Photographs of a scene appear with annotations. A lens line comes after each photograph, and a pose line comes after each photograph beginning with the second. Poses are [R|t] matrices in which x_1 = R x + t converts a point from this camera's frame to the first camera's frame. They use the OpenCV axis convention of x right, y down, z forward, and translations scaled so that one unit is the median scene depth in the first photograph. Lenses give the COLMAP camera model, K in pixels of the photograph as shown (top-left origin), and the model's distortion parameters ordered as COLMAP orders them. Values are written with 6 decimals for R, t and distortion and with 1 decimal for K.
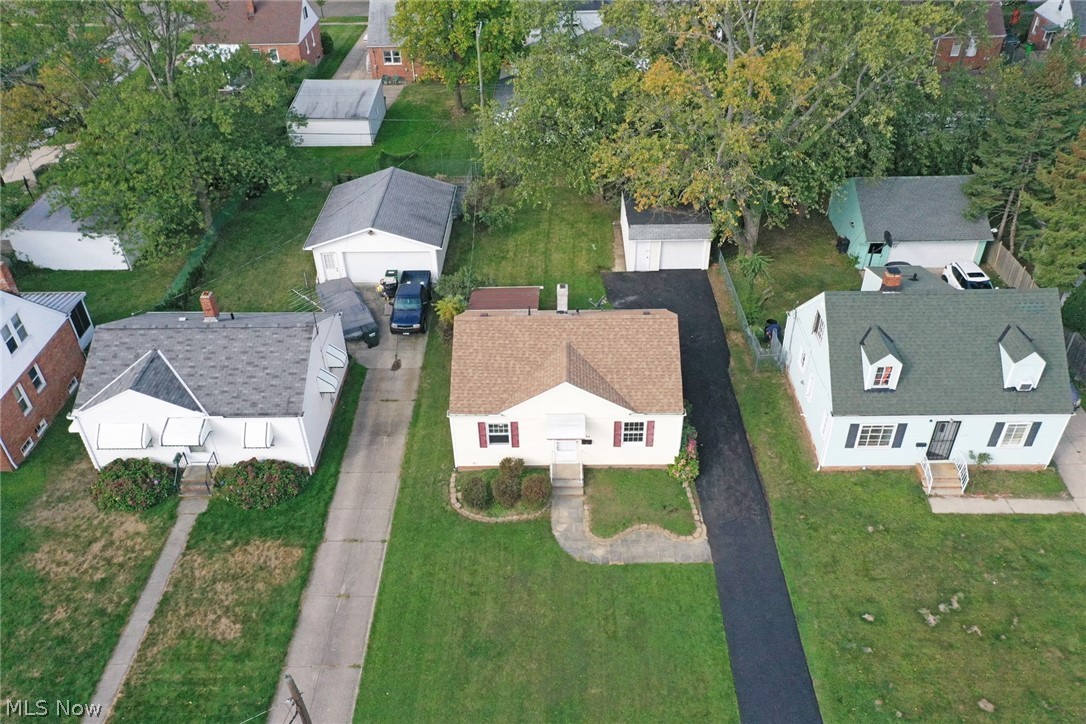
lens RADIAL K [[860.8, 0, 545.6], [0, 860.8, 364.9], [0, 0, 1]] dist [0.013684, -0.001941]
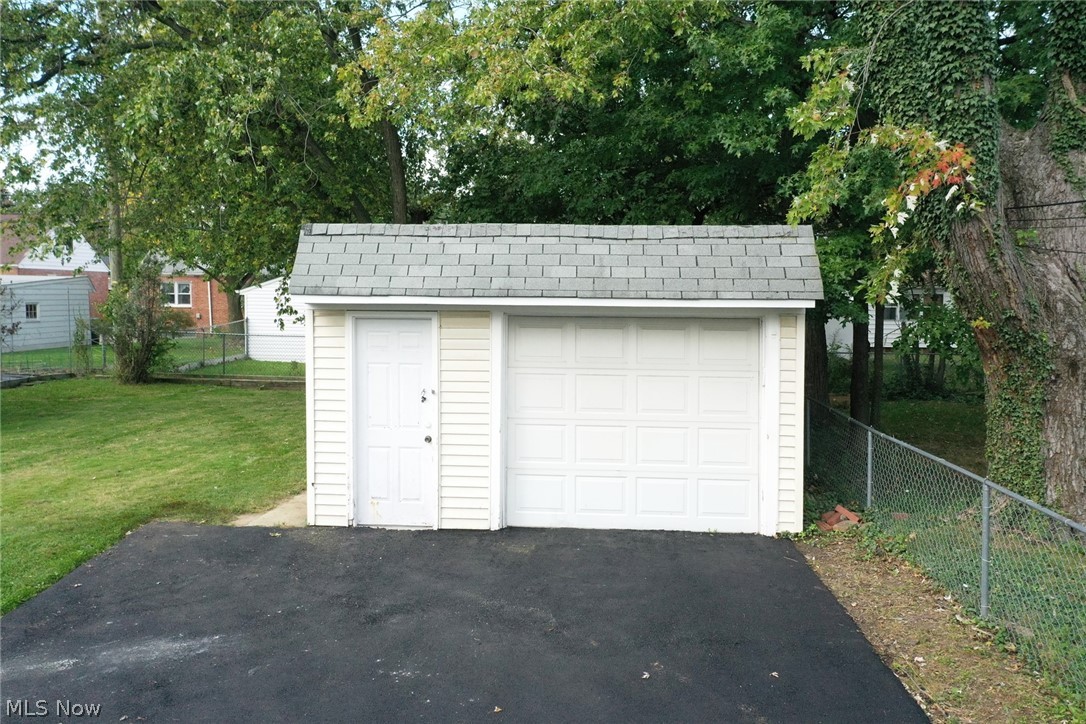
lens RADIAL K [[860.8, 0, 541.0], [0, 860.8, 356.7], [0, 0, 1]] dist [0.013684, -0.001941]
pose [[0.997902, 0.029200, -0.057786, 0.207492], [-0.055483, 0.845679, -0.530799, -0.071150], [0.033369, 0.532892, 0.845525, 1.183175]]
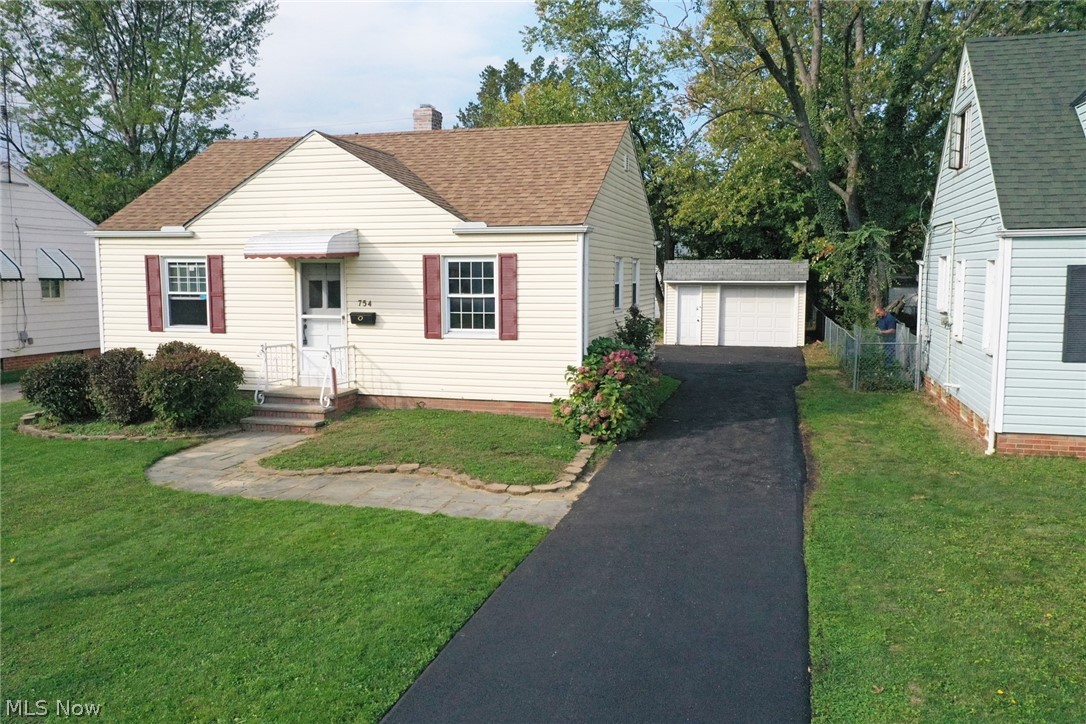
lens RADIAL K [[860.8, 0, 546.9], [0, 860.8, 365.0], [0, 0, 1]] dist [0.013684, -0.001941]
pose [[0.963511, 0.046907, -0.263526, 0.245525], [-0.175984, 0.852833, -0.491636, 0.300060], [0.201683, 0.520073, 0.829969, 0.689268]]
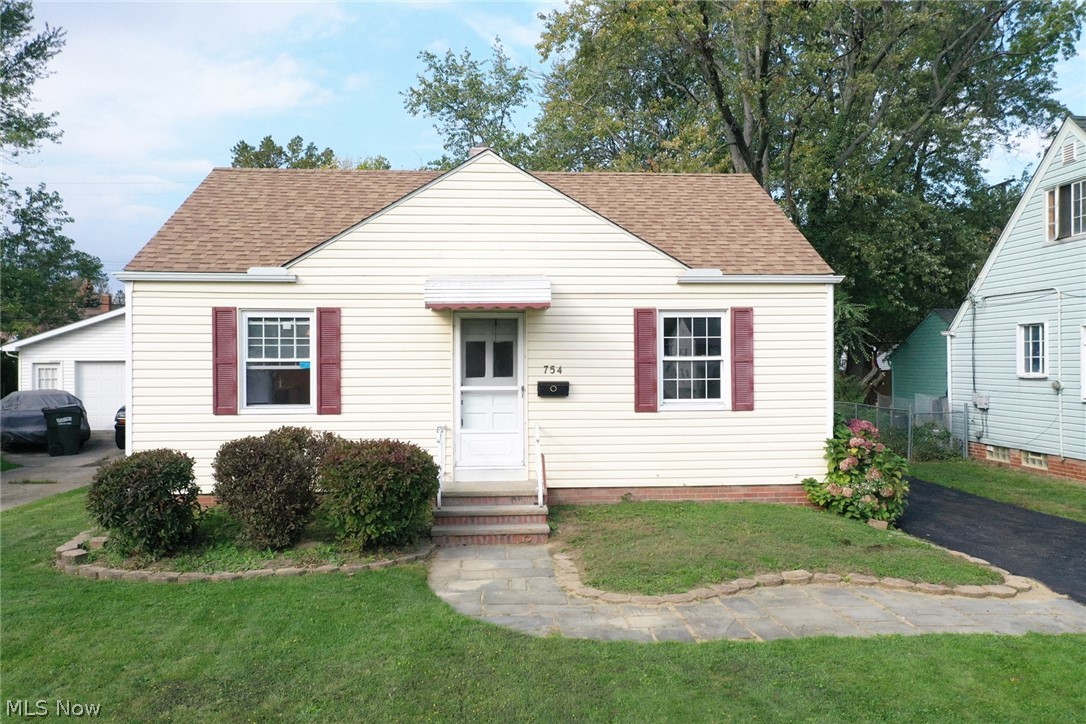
lens RADIAL K [[860.8, 0, 547.1], [0, 860.8, 360.4], [0, 0, 1]] dist [0.013684, -0.001941]
pose [[0.996634, 0.013704, 0.080827, 0.019296], [0.038480, 0.792369, -0.608827, 0.280255], [-0.072388, 0.609888, 0.789175, 0.743611]]
